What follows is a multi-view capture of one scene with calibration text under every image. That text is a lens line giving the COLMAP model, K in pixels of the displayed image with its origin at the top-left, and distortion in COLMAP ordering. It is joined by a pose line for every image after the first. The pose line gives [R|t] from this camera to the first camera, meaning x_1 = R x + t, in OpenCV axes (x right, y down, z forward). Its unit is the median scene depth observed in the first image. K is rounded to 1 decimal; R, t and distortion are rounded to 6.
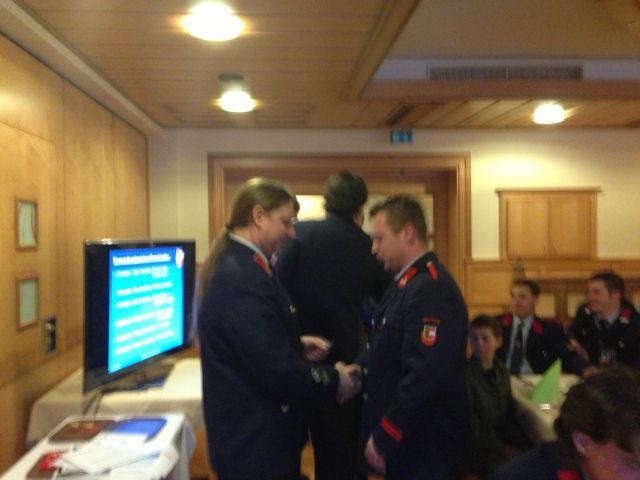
lens RADIAL K [[596.1, 0, 320.8], [0, 596.1, 238.9], [0, 0, 1]] dist [0.069770, 0.000000]
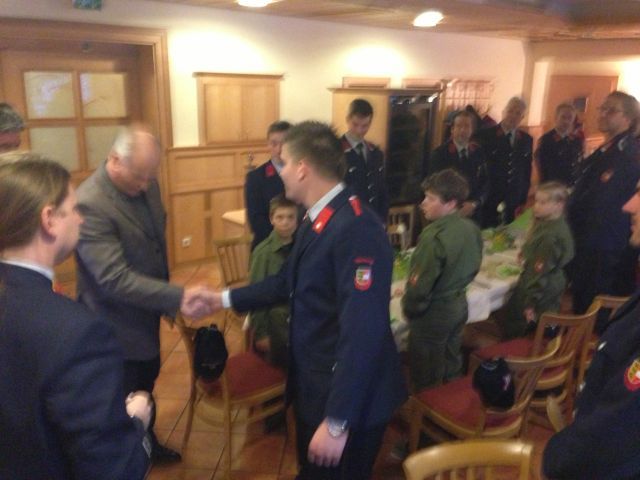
lens RADIAL K [[596.1, 0, 320.3], [0, 596.1, 243.2], [0, 0, 1]] dist [0.069770, 0.000000]
pose [[0.807345, -0.128250, 0.575974, -0.128868], [-0.022707, 0.968620, 0.247507, -0.060220], [-0.589642, -0.212902, 0.779099, 0.082924]]
